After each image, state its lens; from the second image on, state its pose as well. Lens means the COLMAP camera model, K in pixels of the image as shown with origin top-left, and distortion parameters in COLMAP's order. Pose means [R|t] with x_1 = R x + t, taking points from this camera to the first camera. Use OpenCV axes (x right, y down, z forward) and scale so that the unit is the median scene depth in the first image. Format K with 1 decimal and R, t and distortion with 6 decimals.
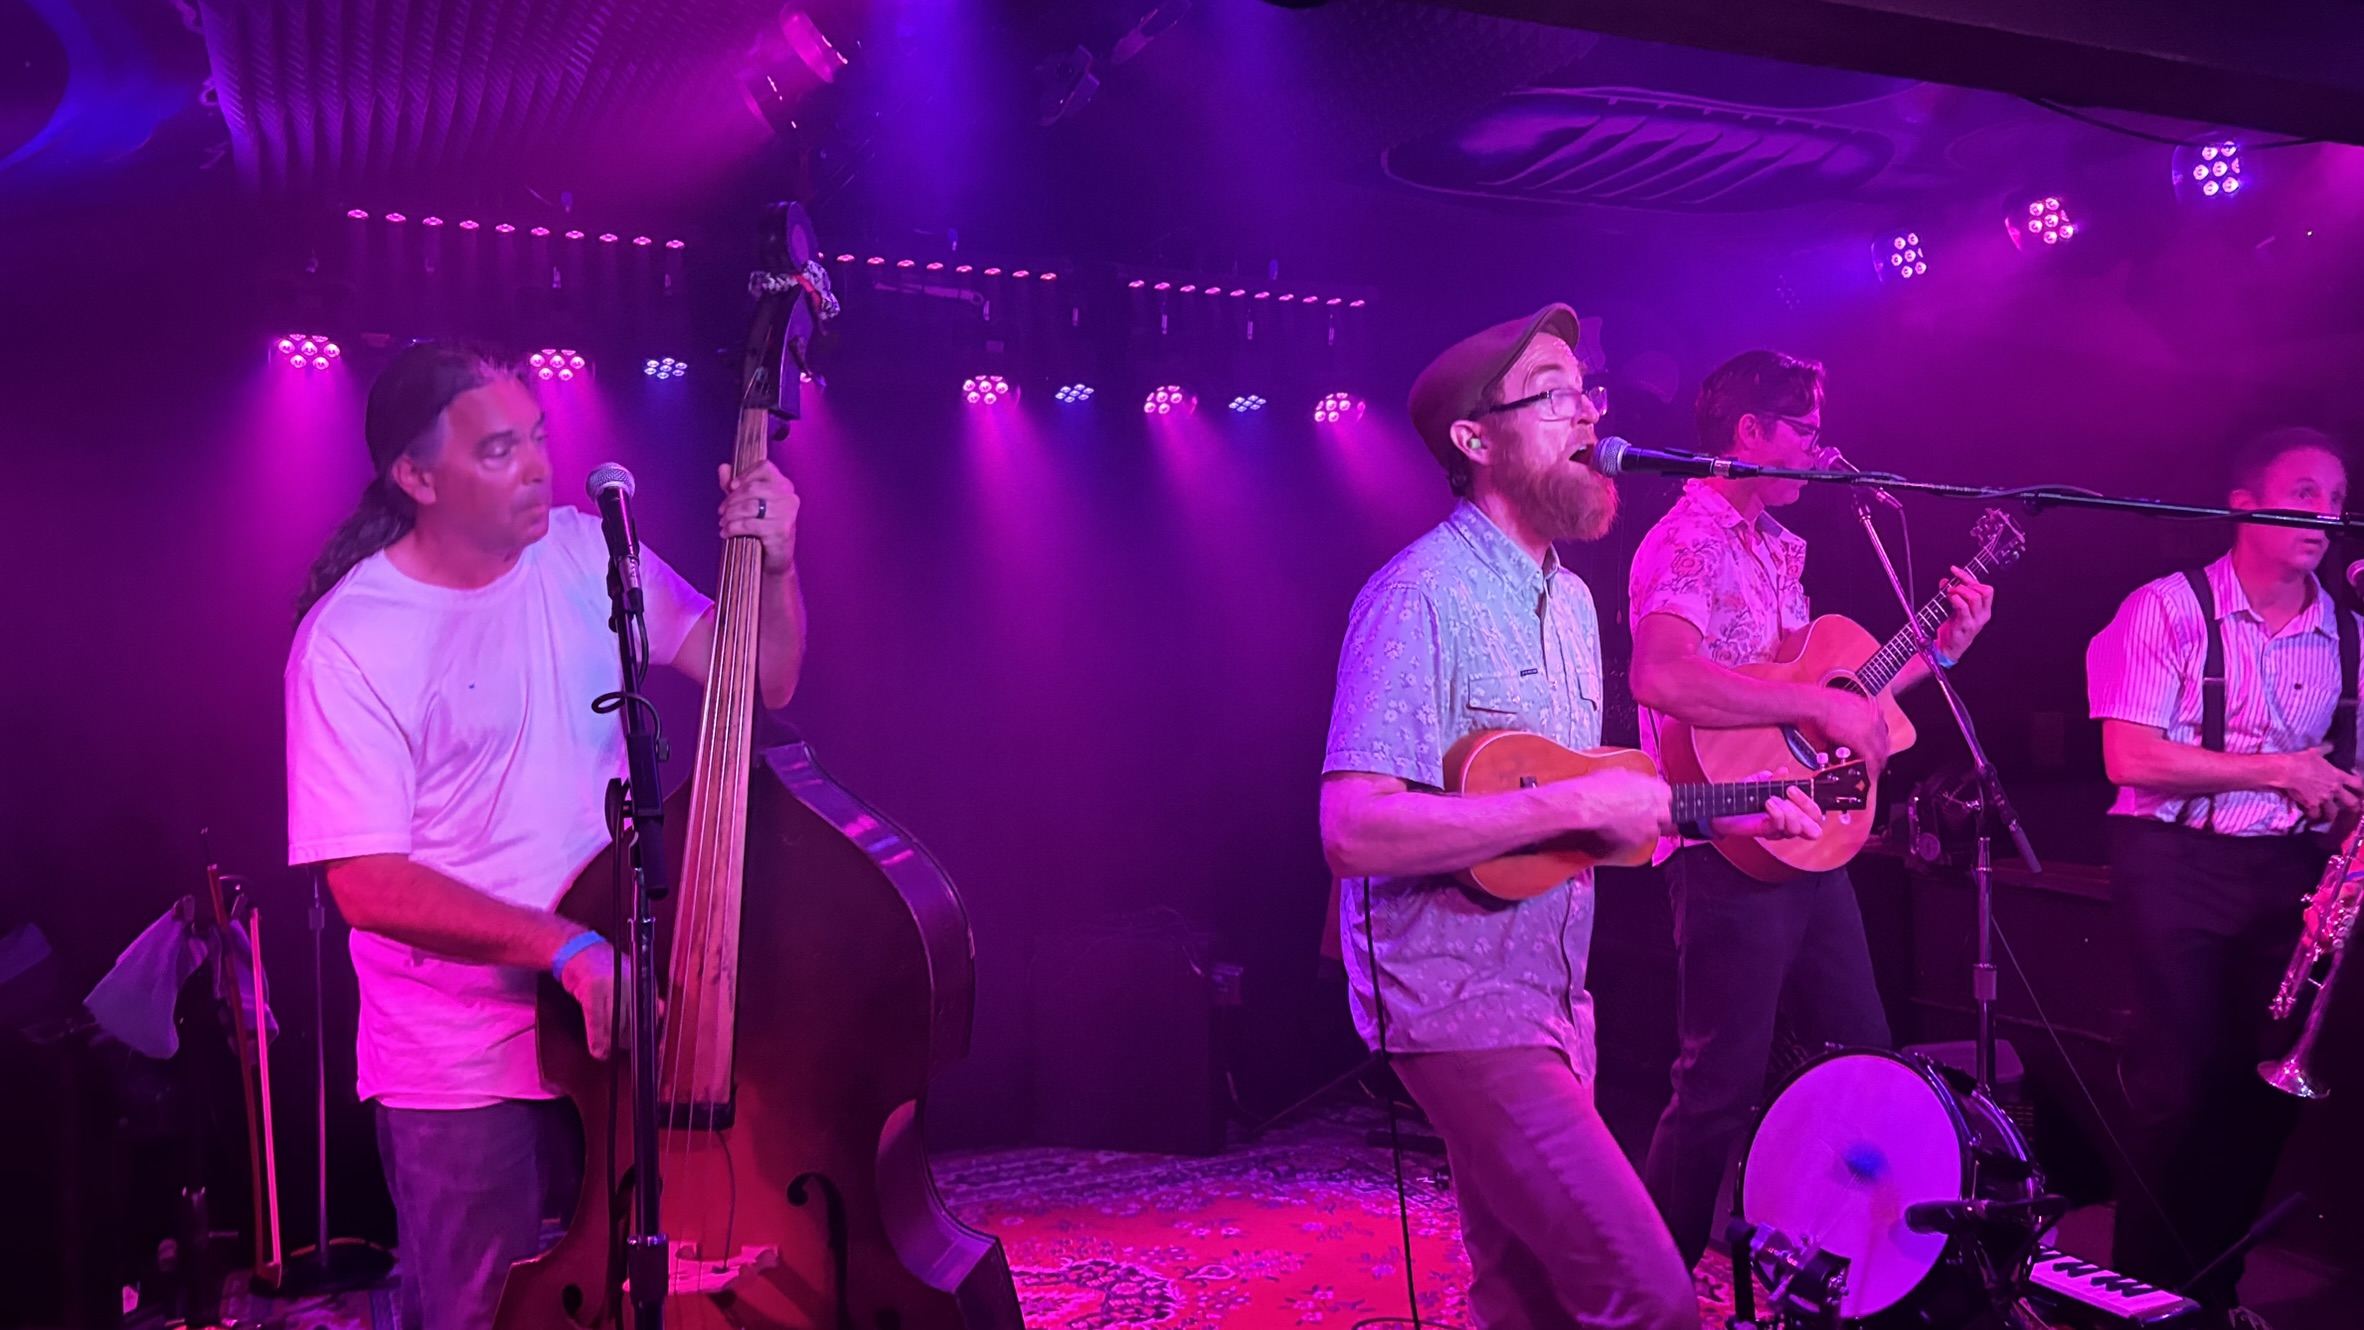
lens RADIAL K [[1764.9, 0, 1181.6], [0, 1764.9, 655.0], [0, 0, 1]] dist [0.044254, -0.049987]
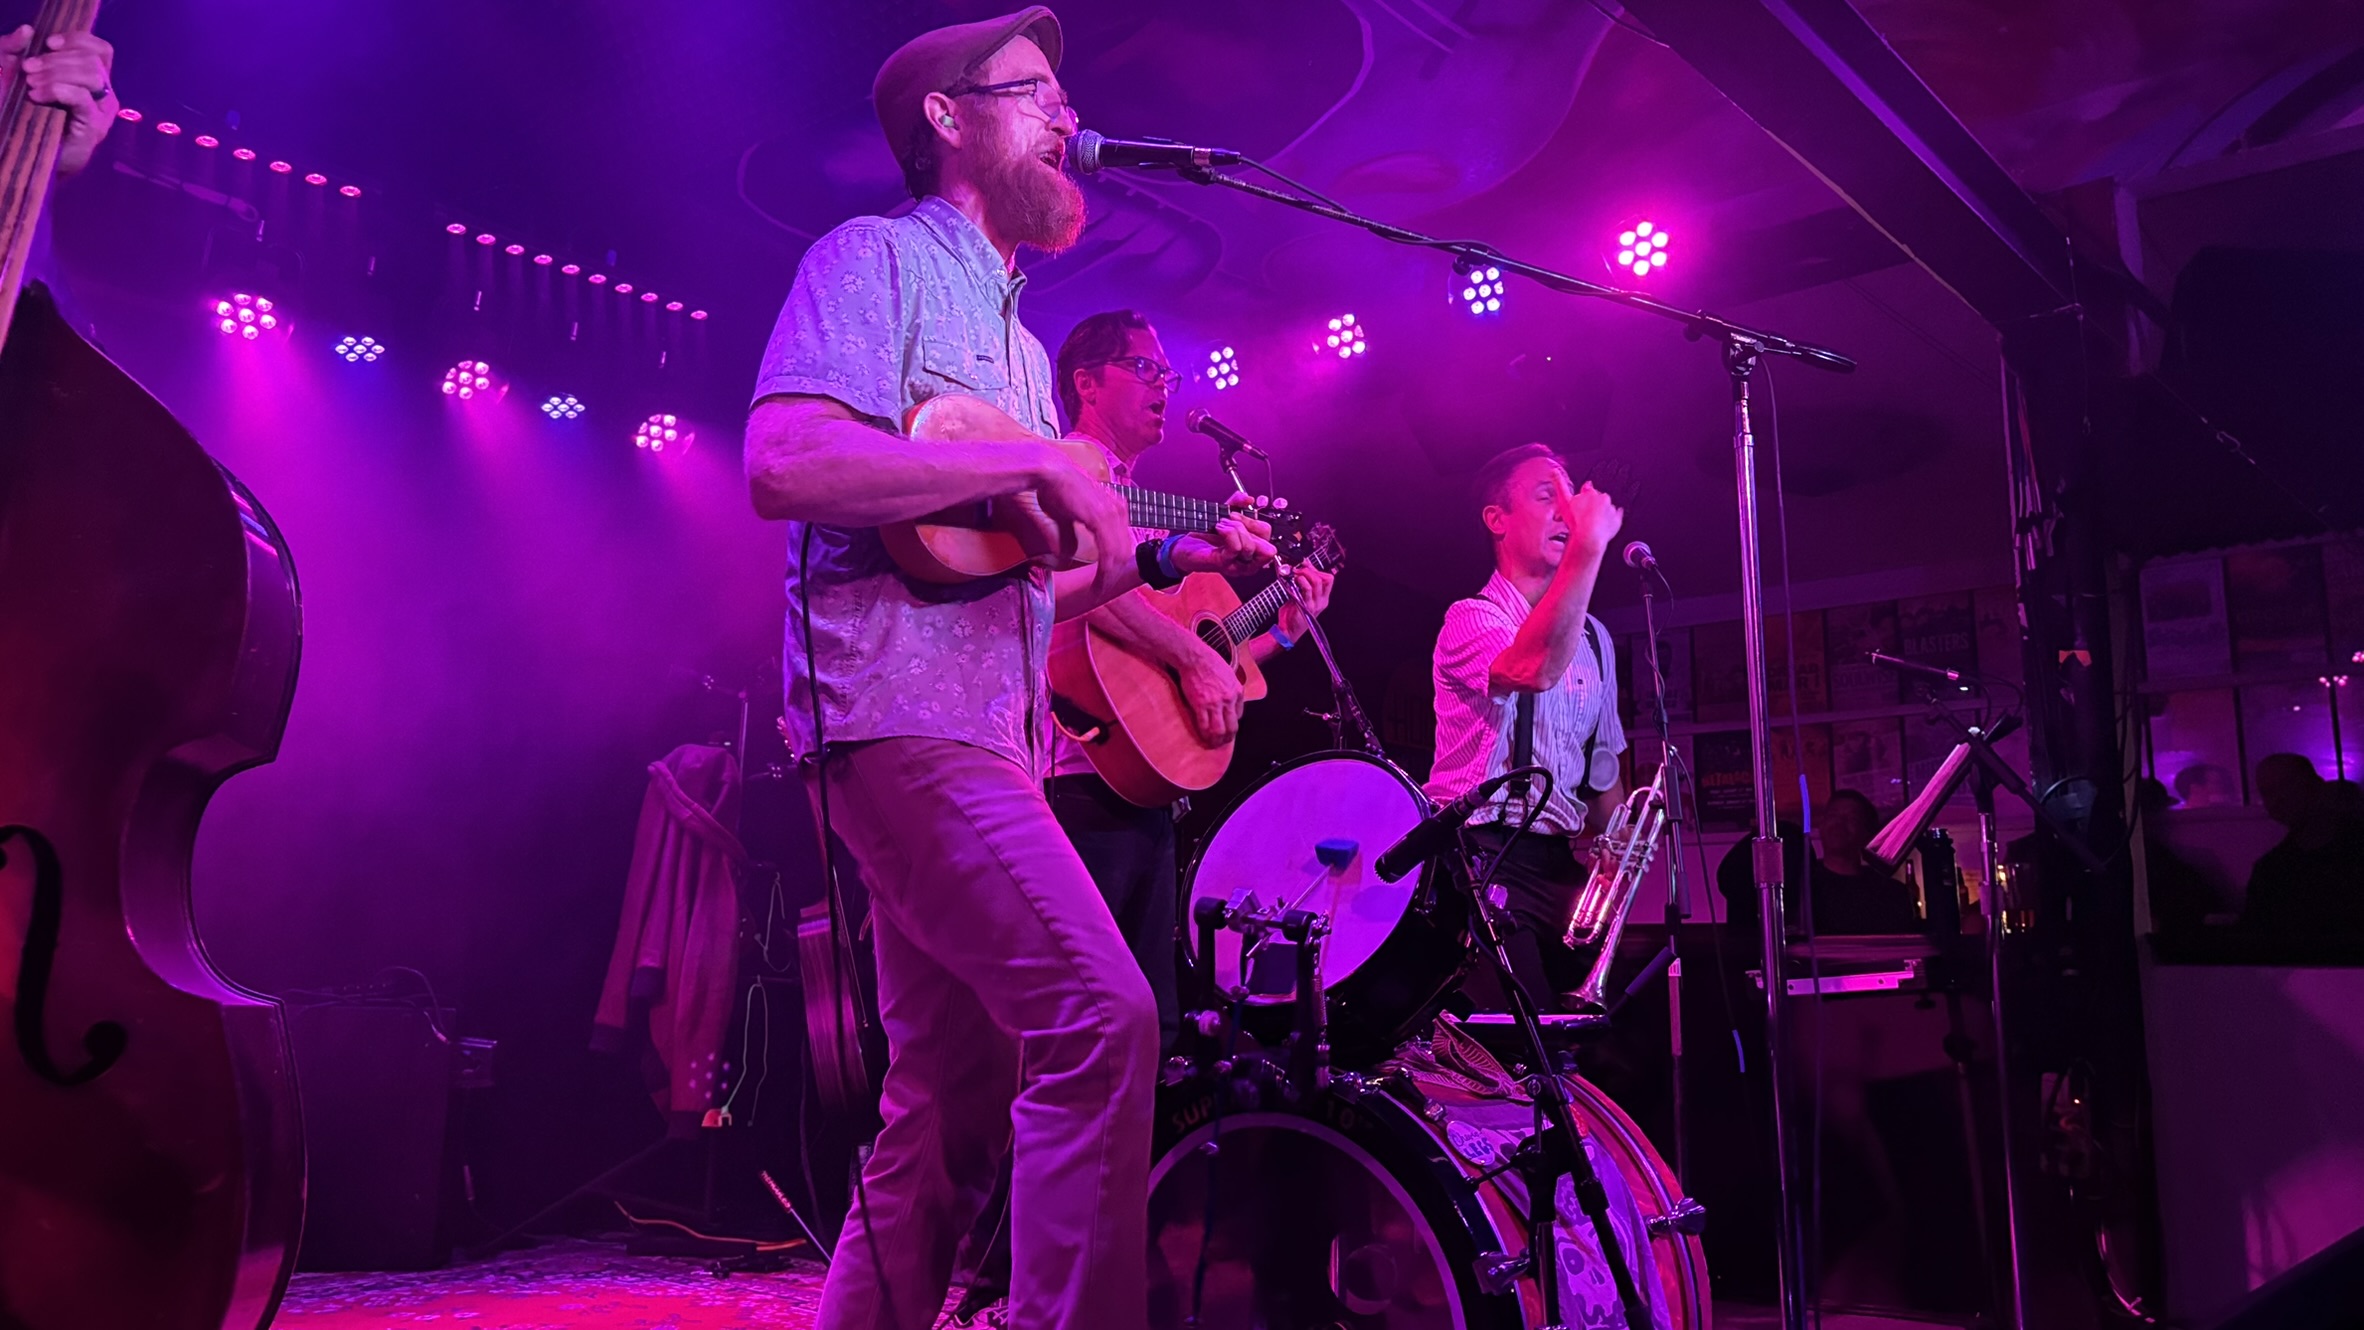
lens RADIAL K [[1764.9, 0, 1182.9], [0, 1764.9, 678.1], [0, 0, 1]] dist [0.044254, -0.049987]
pose [[0.907391, 0.101657, 0.407809, -0.039728], [-0.030419, 0.983648, -0.177516, 0.182268], [-0.419186, 0.148672, 0.895645, 0.085650]]
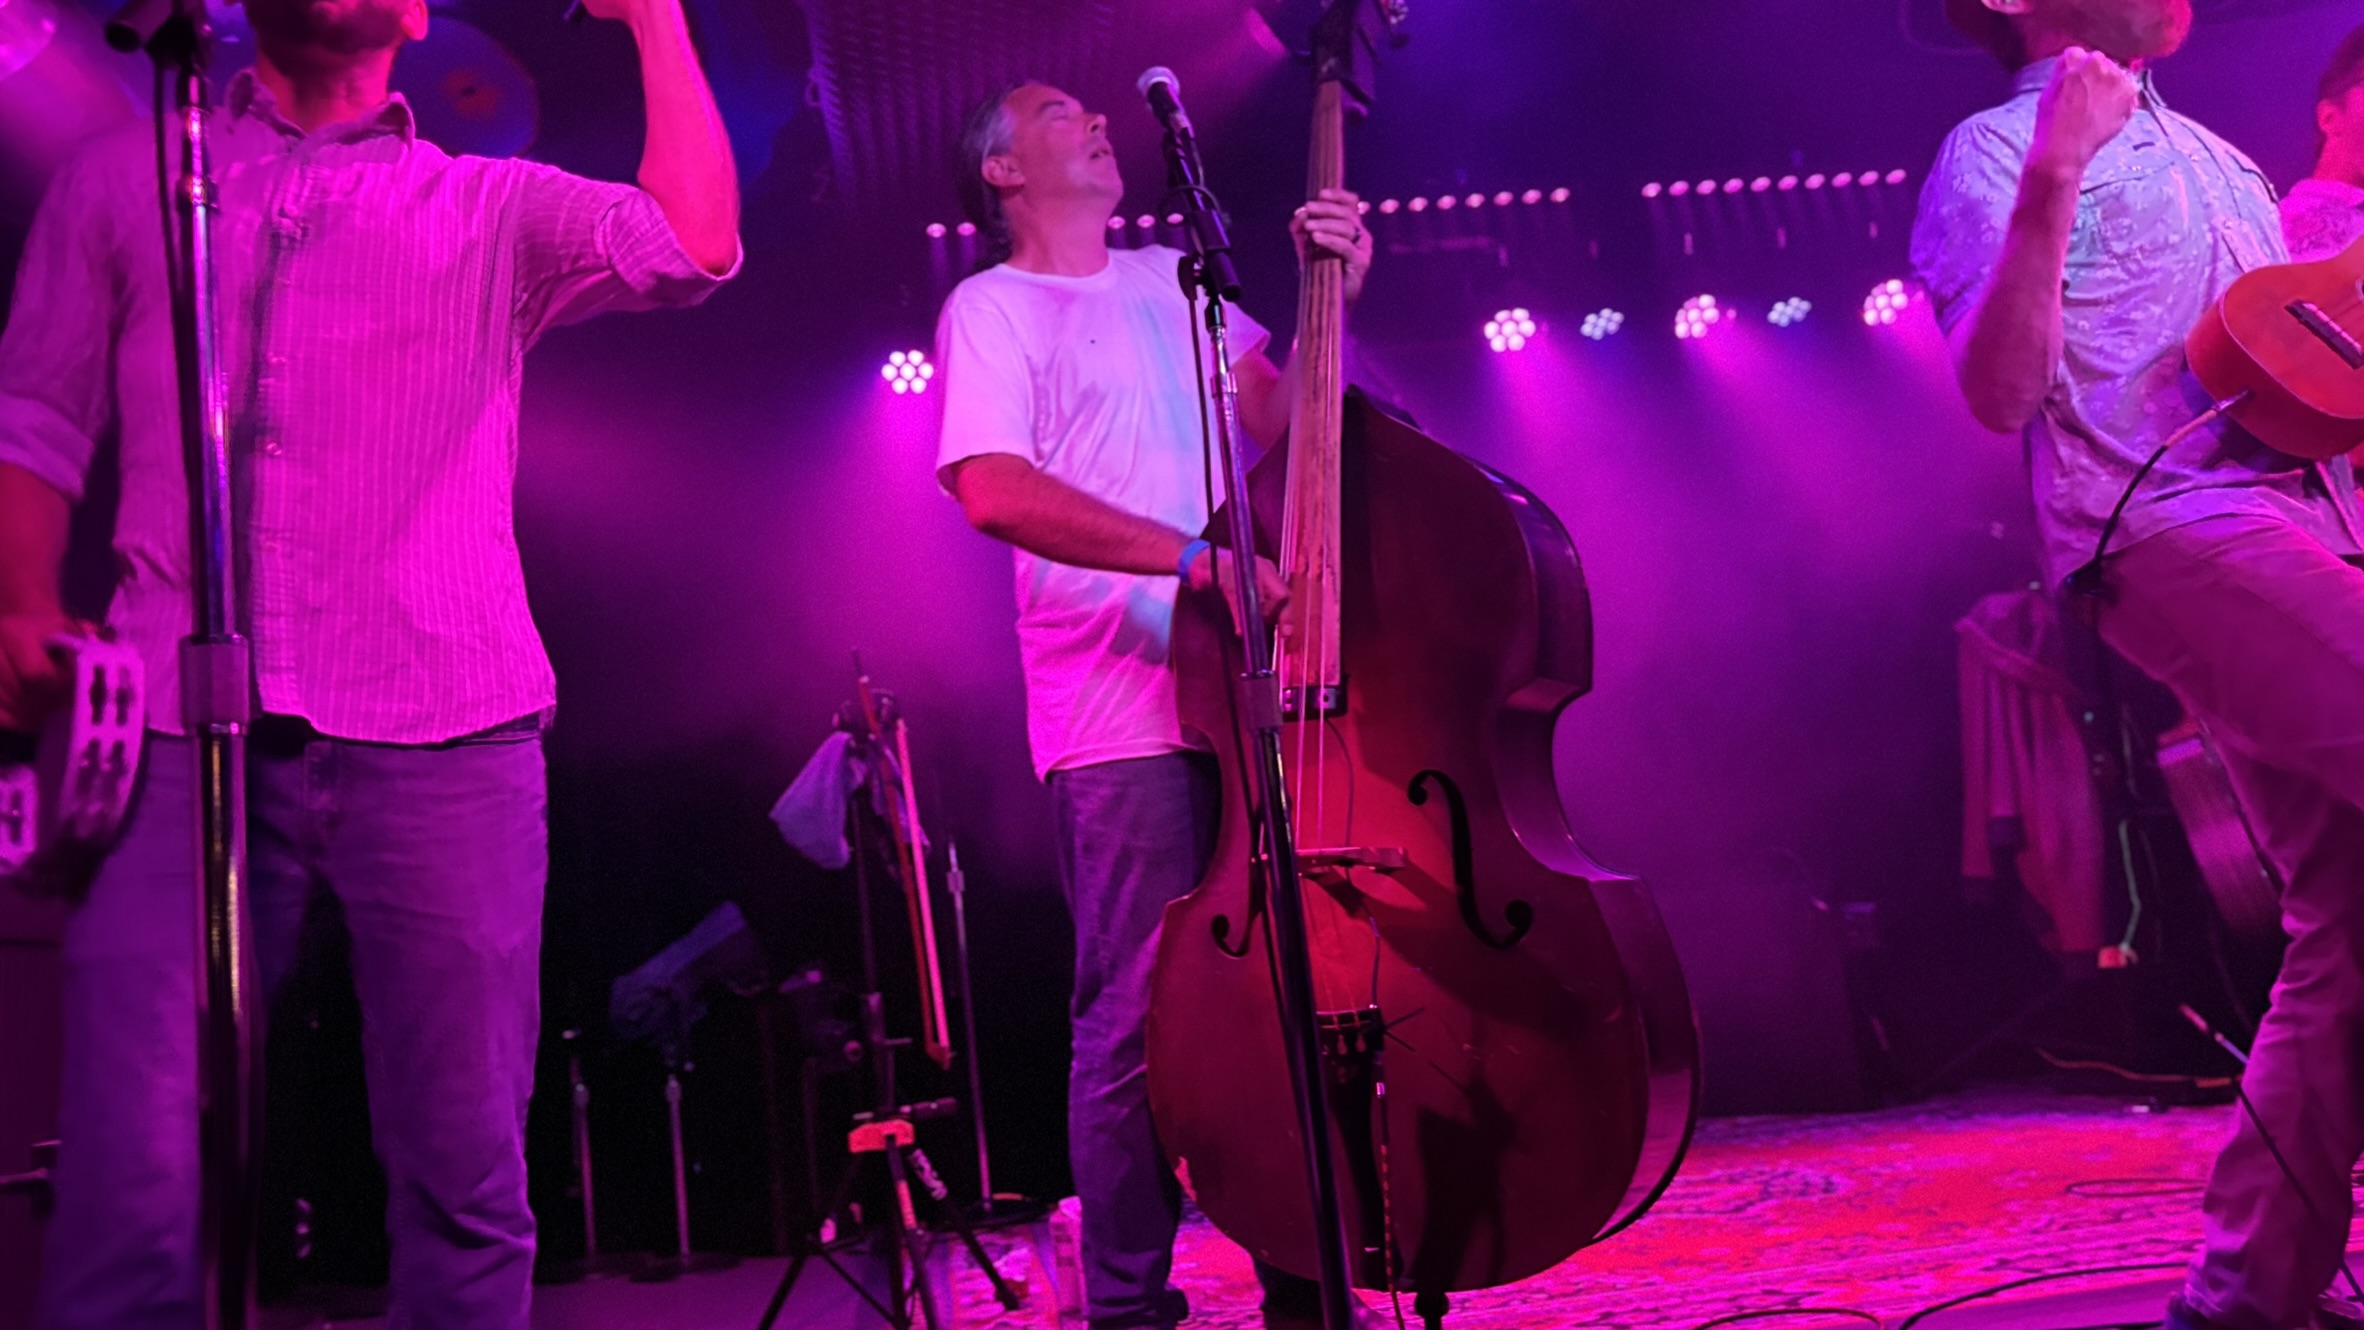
lens RADIAL K [[1764.9, 0, 1172.5], [0, 1764.9, 683.7], [0, 0, 1]] dist [0.044254, -0.049987]
pose [[0.943768, -0.135289, -0.301660, -0.018630], [0.097609, 0.985788, -0.136729, 0.192357], [0.315871, 0.099596, 0.943560, 0.011404]]
